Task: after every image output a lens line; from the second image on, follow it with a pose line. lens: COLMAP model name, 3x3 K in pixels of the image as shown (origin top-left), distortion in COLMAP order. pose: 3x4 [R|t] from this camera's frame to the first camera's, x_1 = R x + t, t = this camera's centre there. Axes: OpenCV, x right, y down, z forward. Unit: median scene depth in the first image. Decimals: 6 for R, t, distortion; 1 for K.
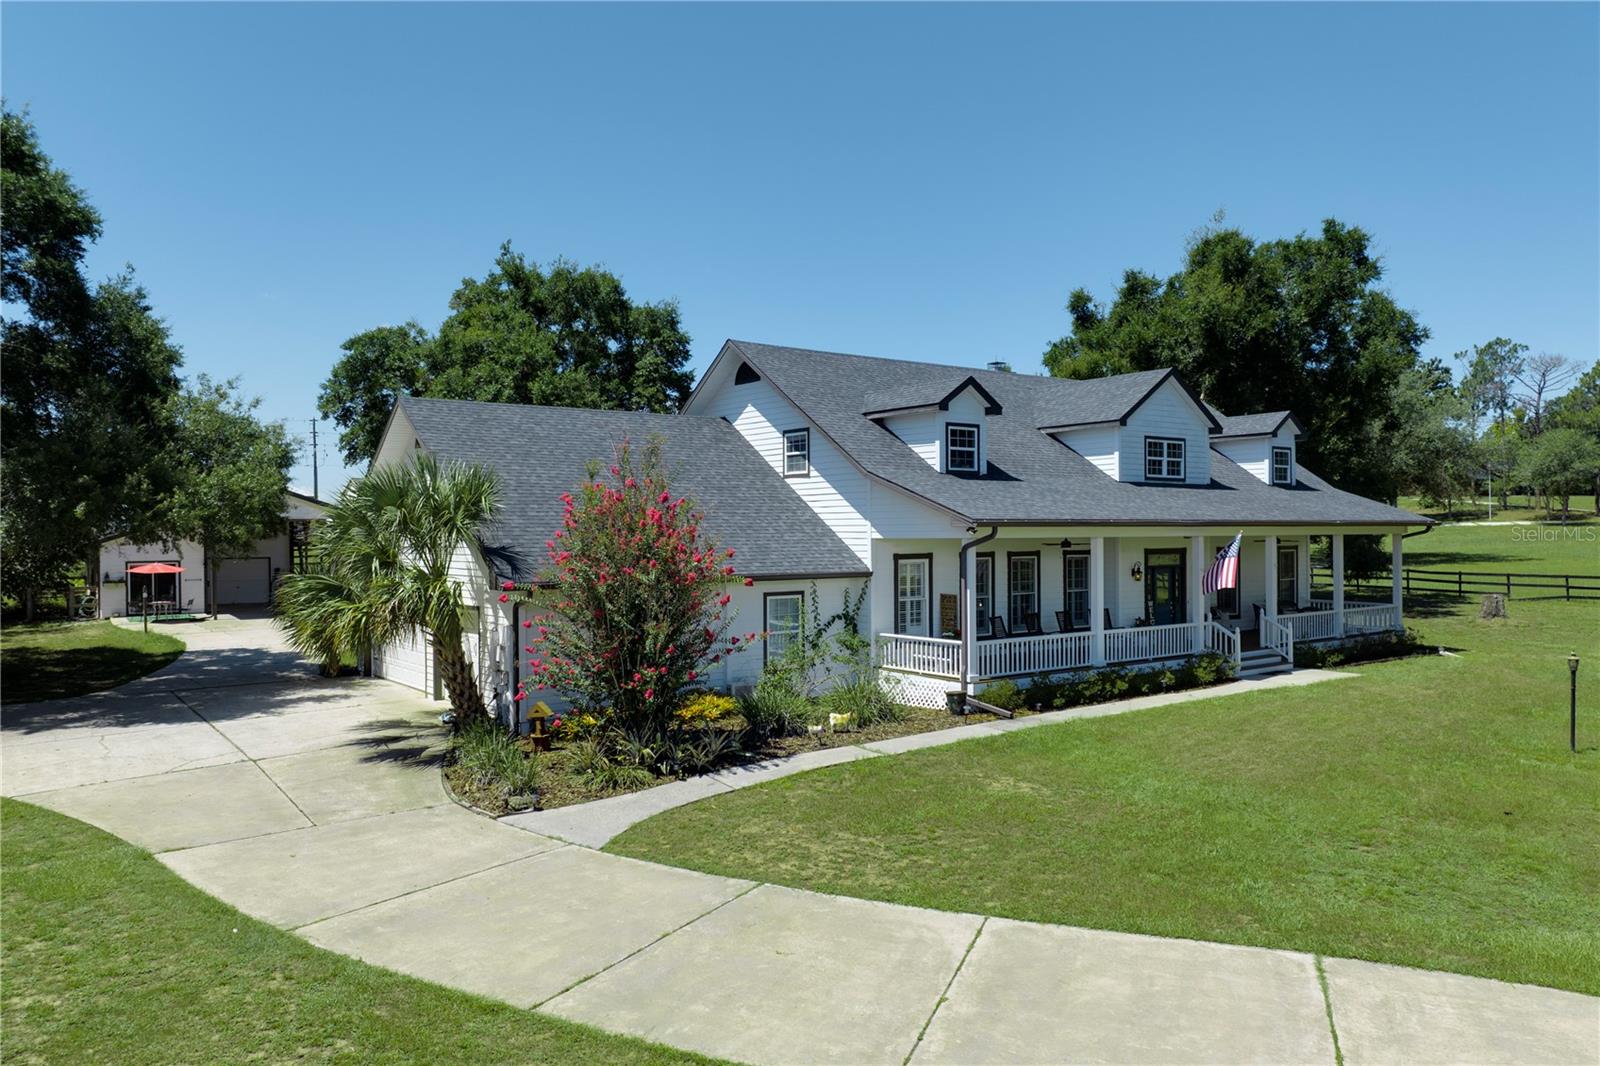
lens RADIAL K [[1112.2, 0, 800.1], [0, 1112.2, 557.2], [0, 0, 1]] dist [-0.034881, -0.004924]
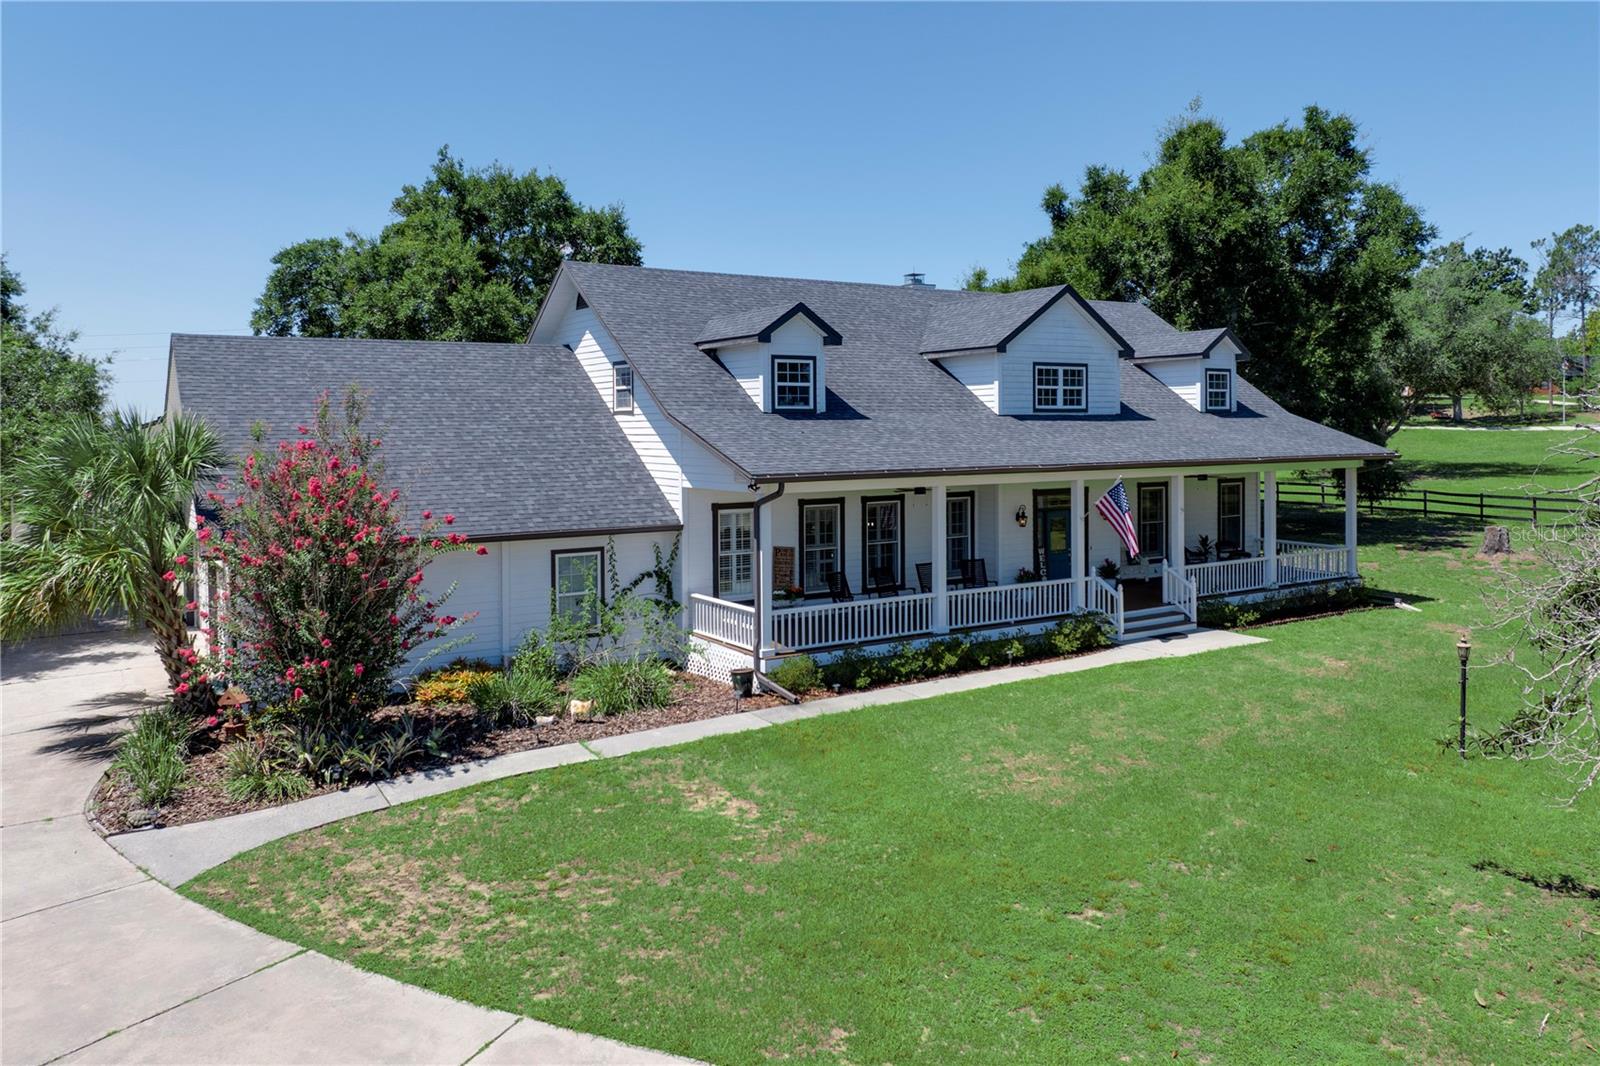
lens RADIAL K [[1134.8, 0, 801.4], [0, 1134.8, 464.4], [0, 0, 1]] dist [-0.027821, -0.003785]
pose [[0.998152, -0.000820, -0.060753, 0.187425], [0.001401, 0.999954, 0.009514, -0.038209], [0.060743, -0.009581, 0.998107, 0.087574]]
